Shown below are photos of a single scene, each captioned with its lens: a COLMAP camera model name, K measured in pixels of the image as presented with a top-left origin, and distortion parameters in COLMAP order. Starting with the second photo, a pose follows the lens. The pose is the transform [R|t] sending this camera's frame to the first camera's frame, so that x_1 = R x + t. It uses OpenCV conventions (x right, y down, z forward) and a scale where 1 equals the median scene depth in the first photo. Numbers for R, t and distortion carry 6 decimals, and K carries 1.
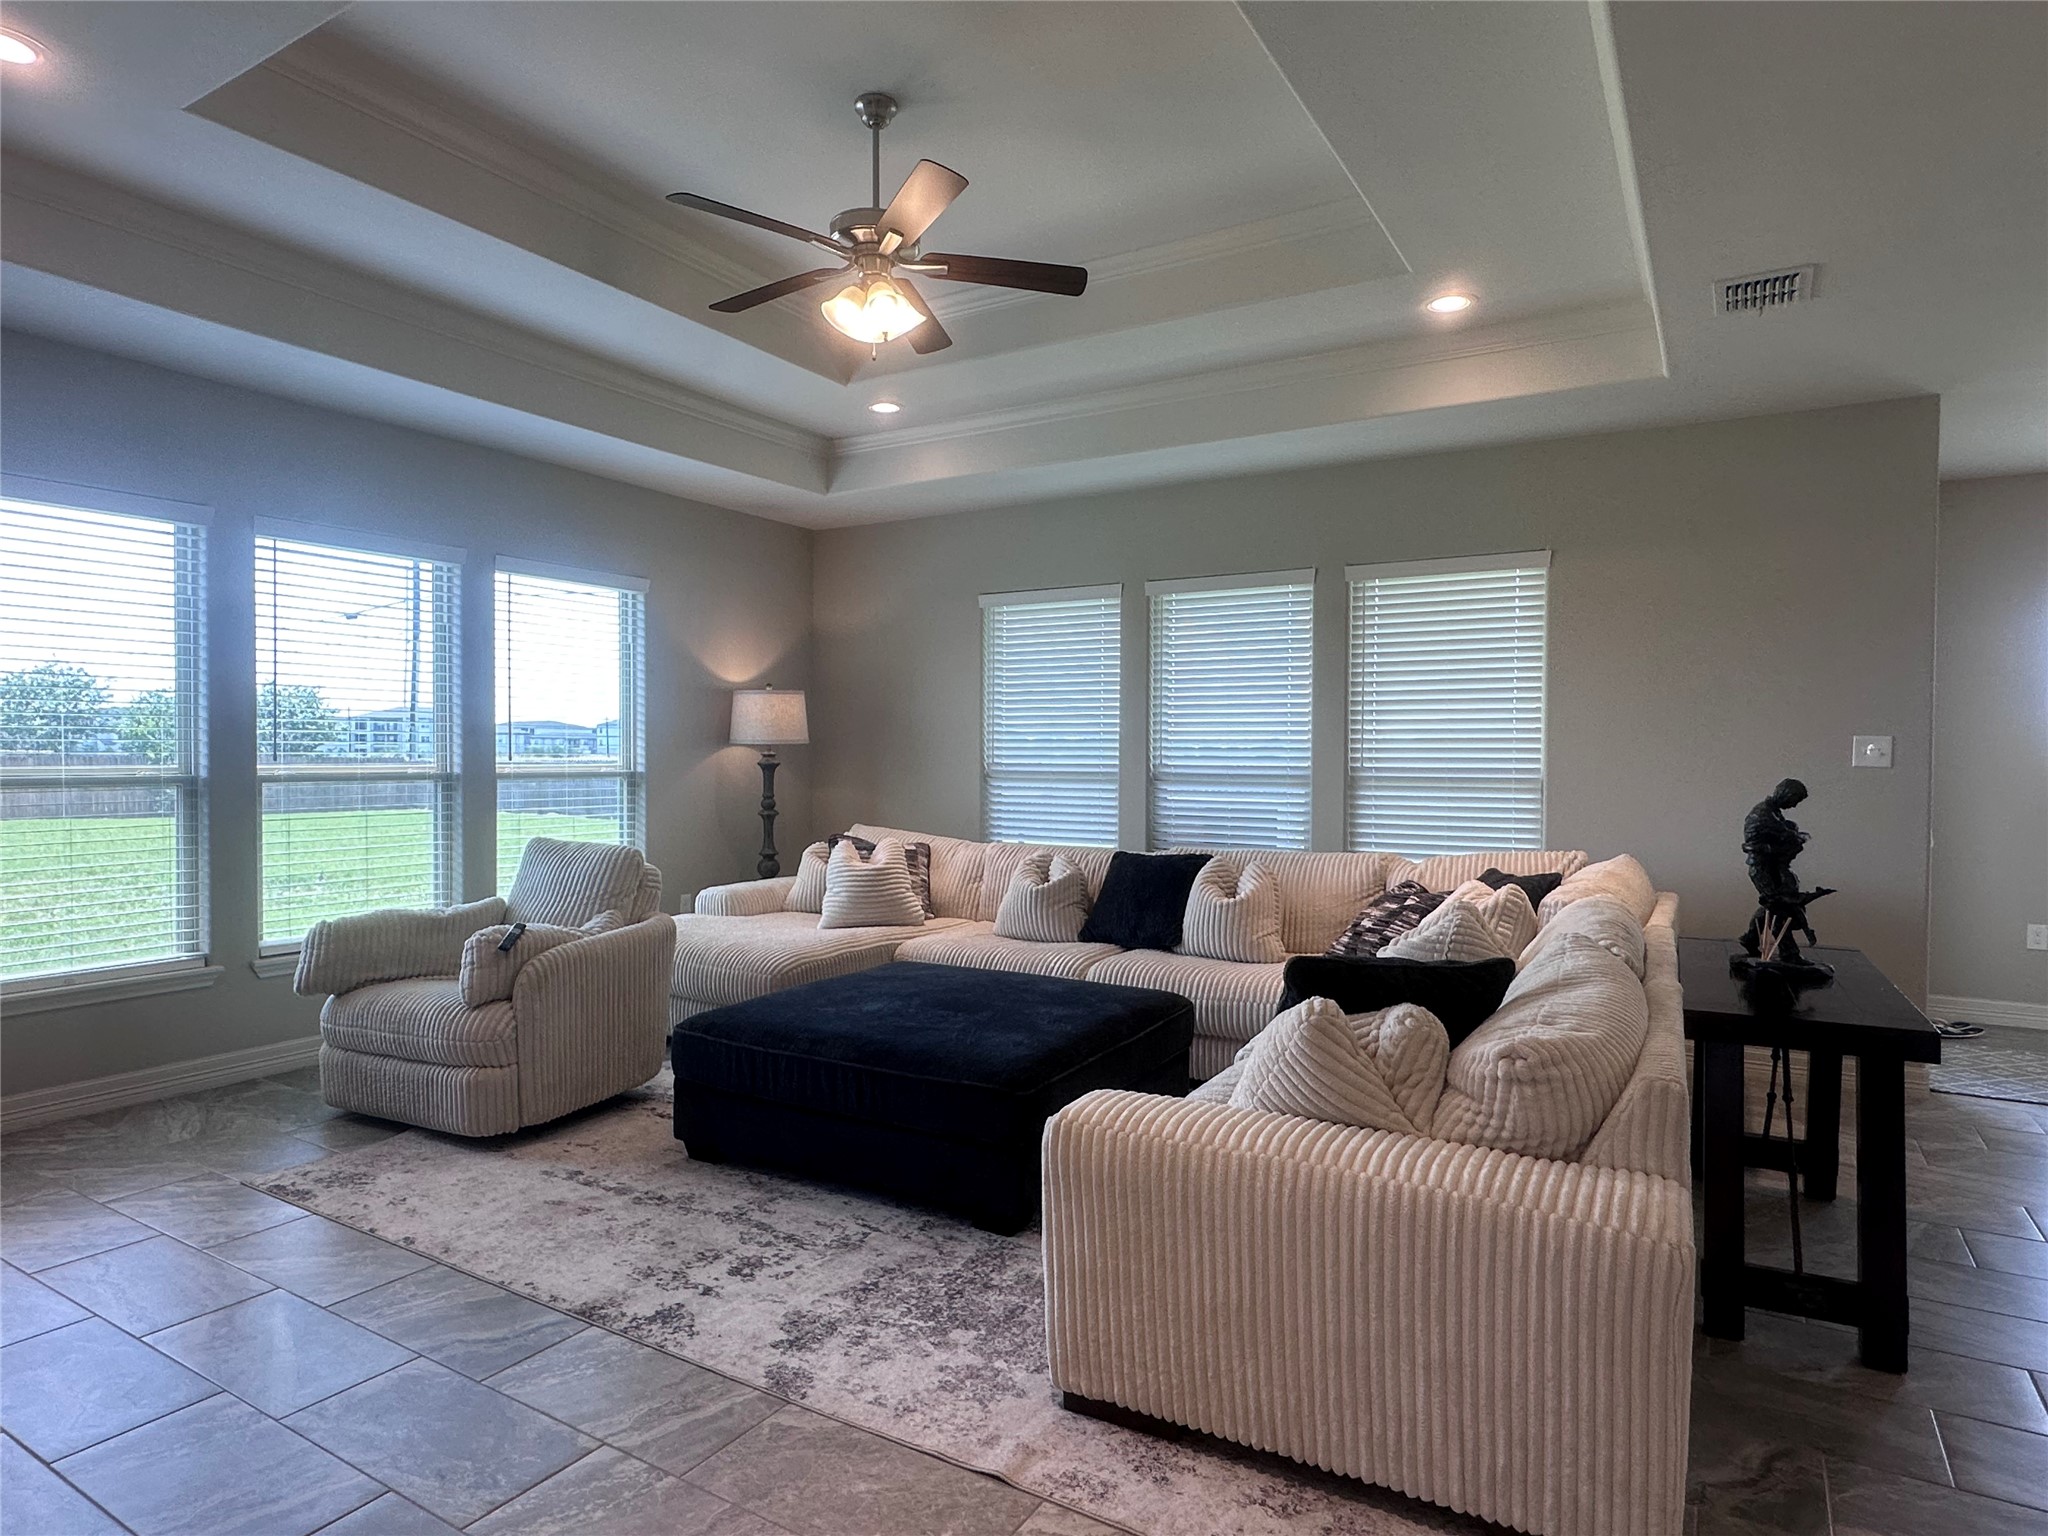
lens RADIAL K [[1180.3, 0, 1014.2], [0, 1180.3, 776.6], [0, 0, 1]] dist [0.003227, 0.001522]
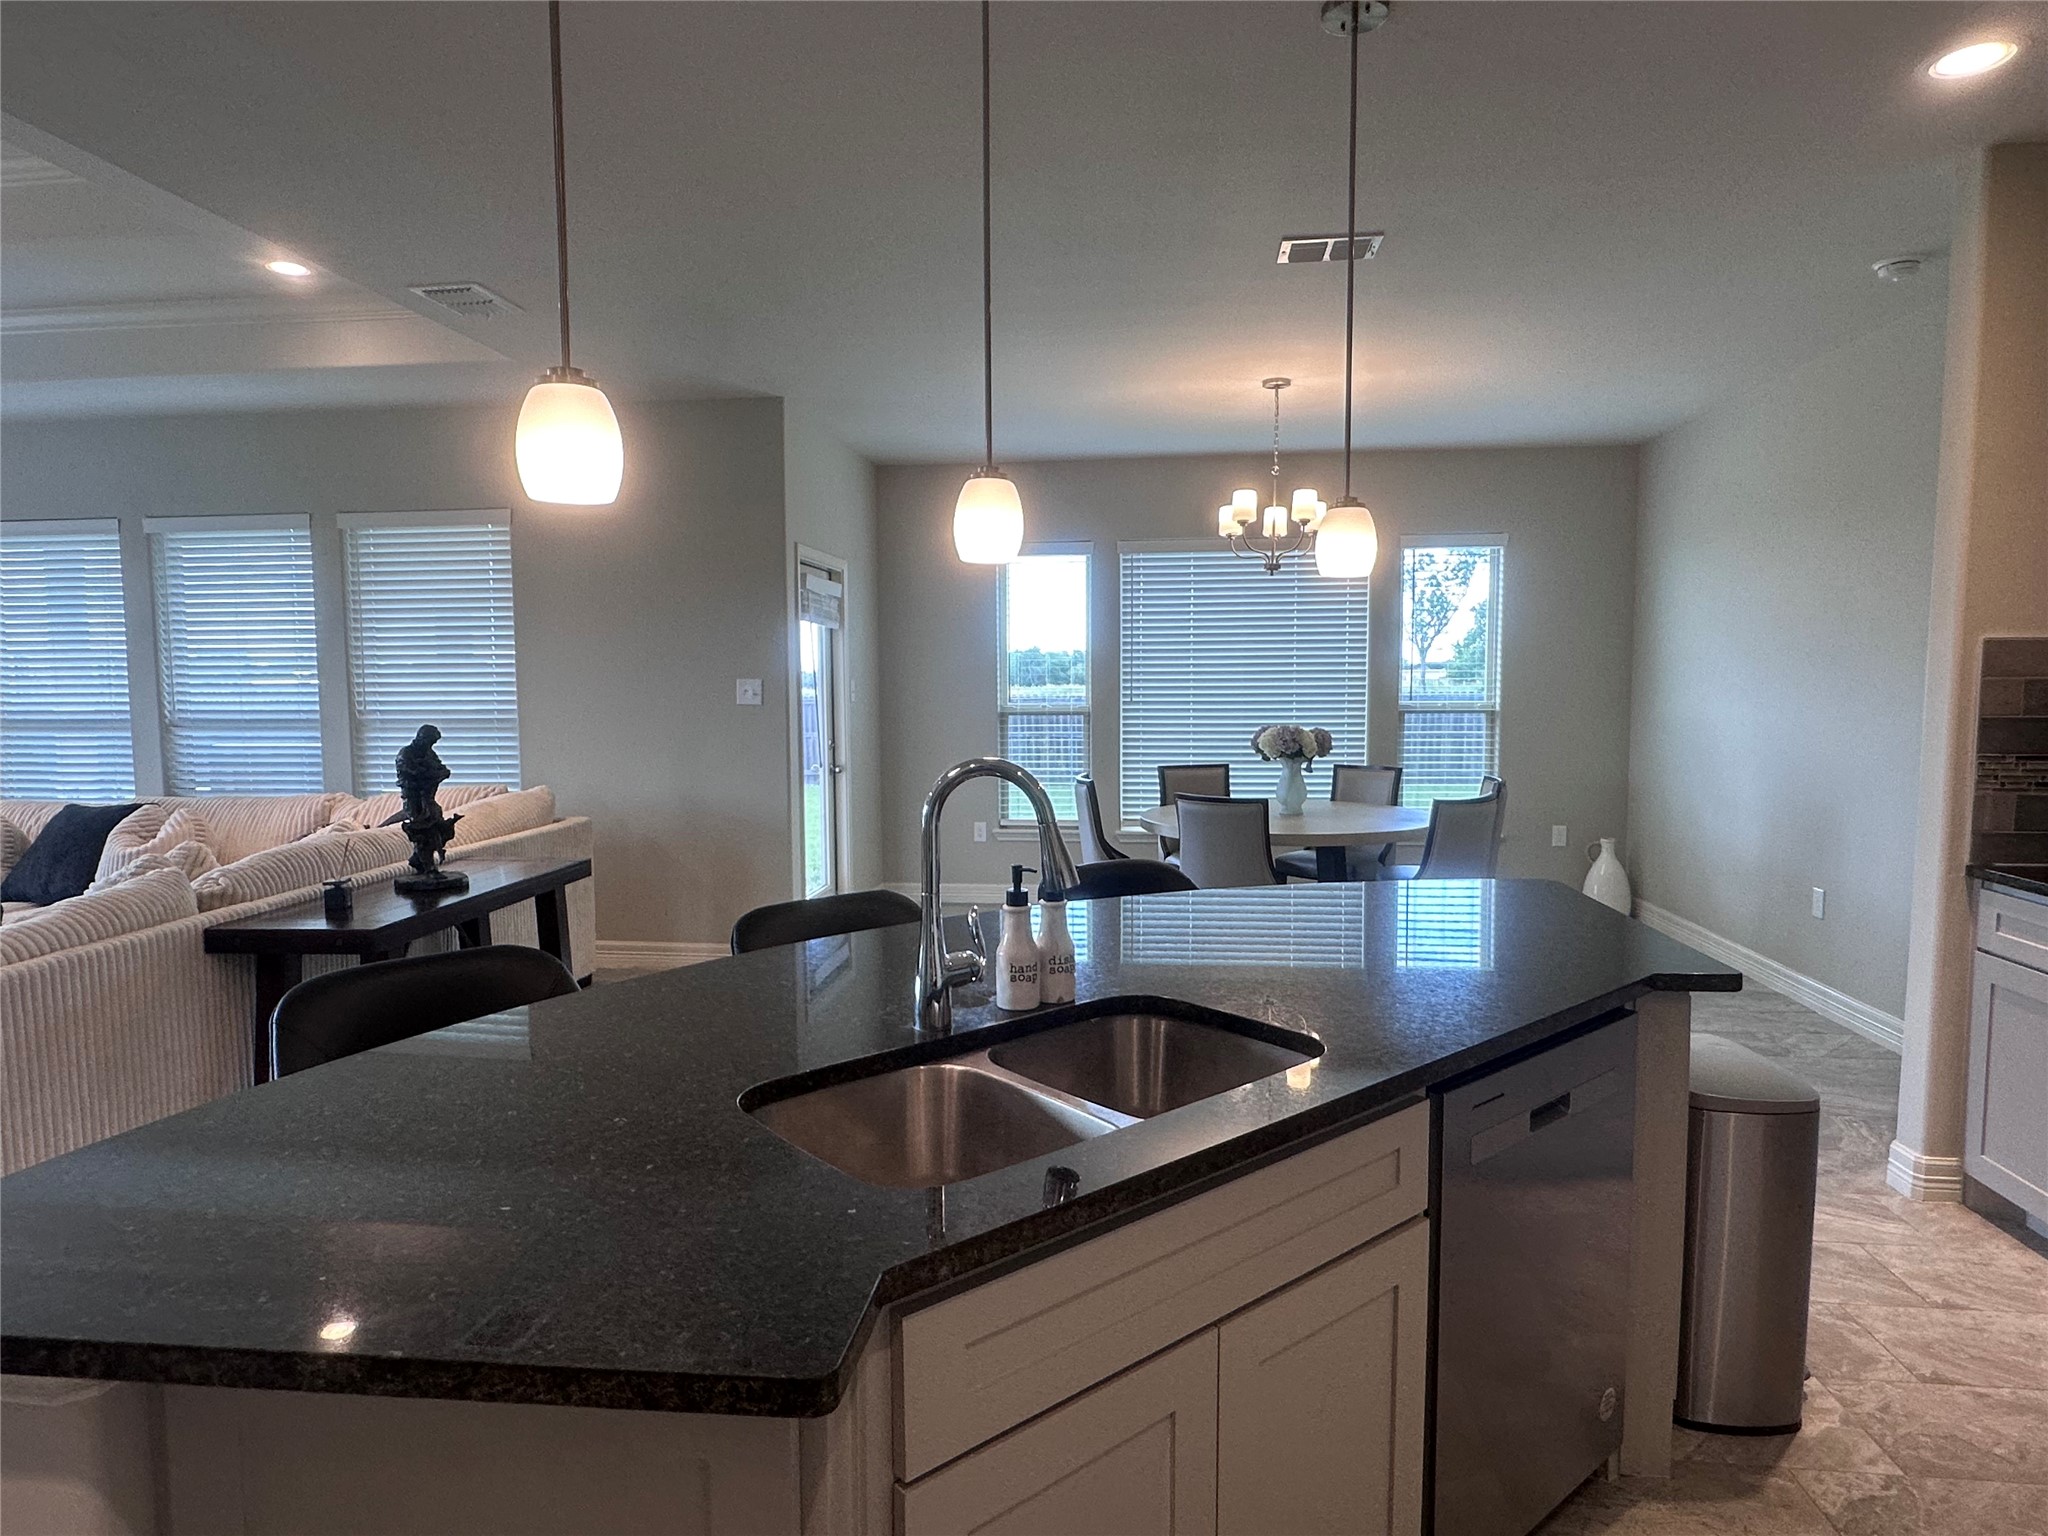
lens RADIAL K [[1180.3, 0, 1037.7], [0, 1180.3, 763.7], [0, 0, 1]] dist [0.003227, 0.001522]
pose [[0.913803, -0.039350, 0.404248, 0.699311], [0.019877, 0.998436, 0.052259, -0.006240], [-0.405672, -0.039719, 0.913155, -0.318262]]
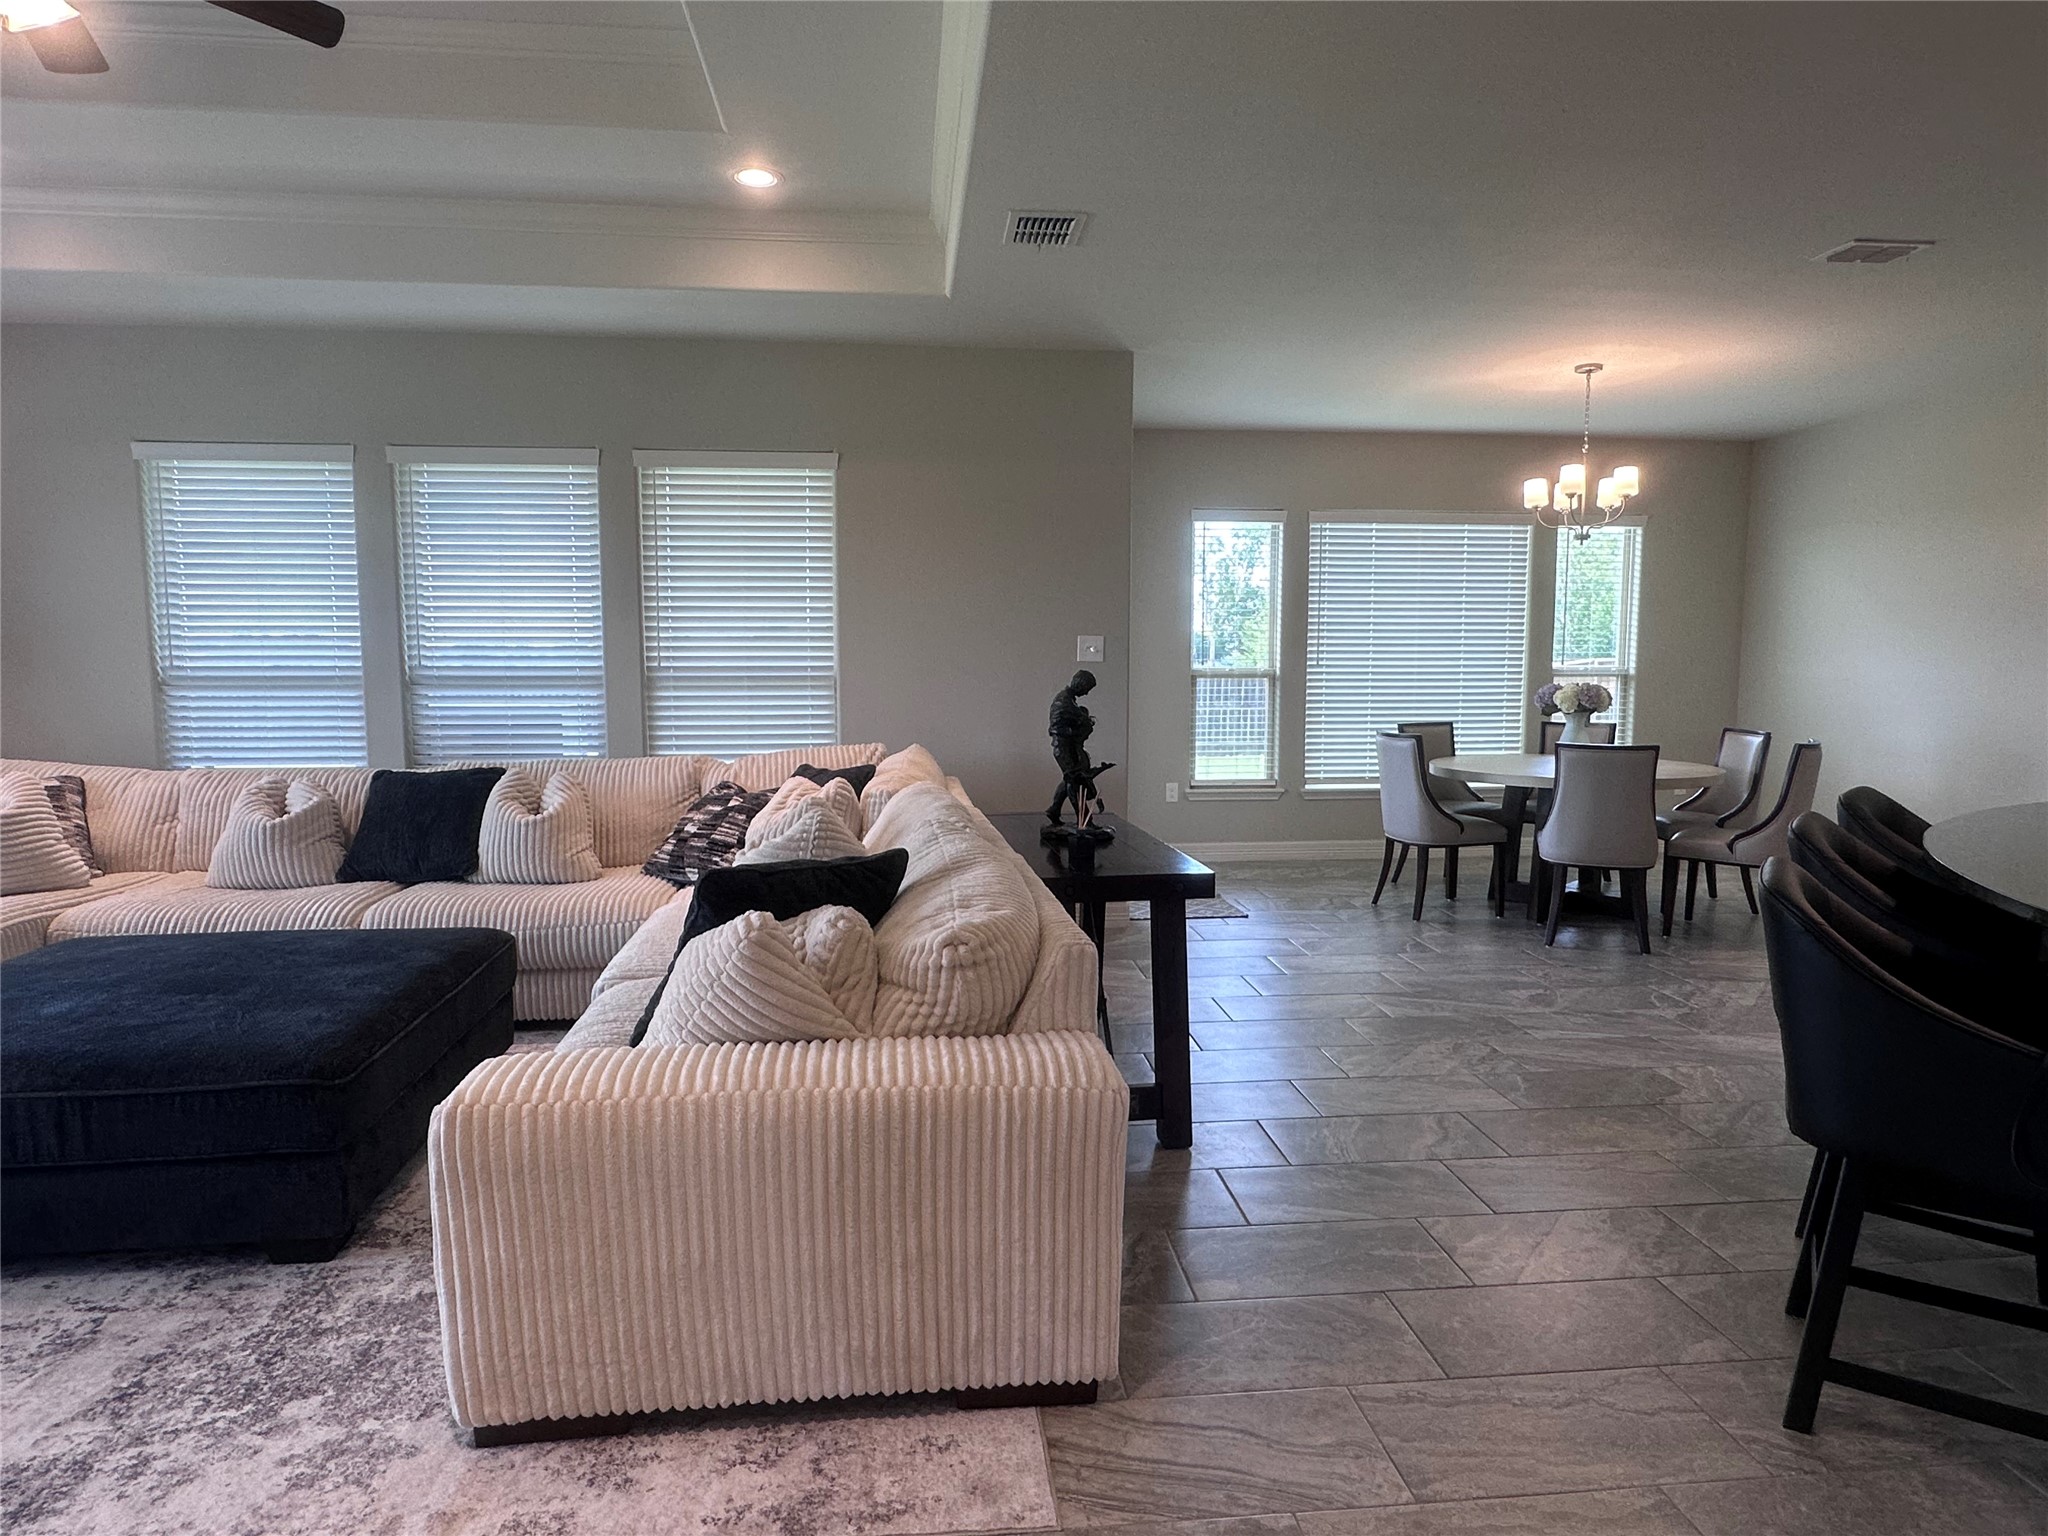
lens RADIAL K [[1180.3, 0, 1004.2], [0, 1180.3, 774.6], [0, 0, 1]] dist [0.003227, 0.001522]
pose [[0.801193, -0.063494, 0.595028, -0.092384], [0.016252, 0.996297, 0.084428, 0.004923], [-0.598186, -0.057973, 0.799258, 0.114592]]
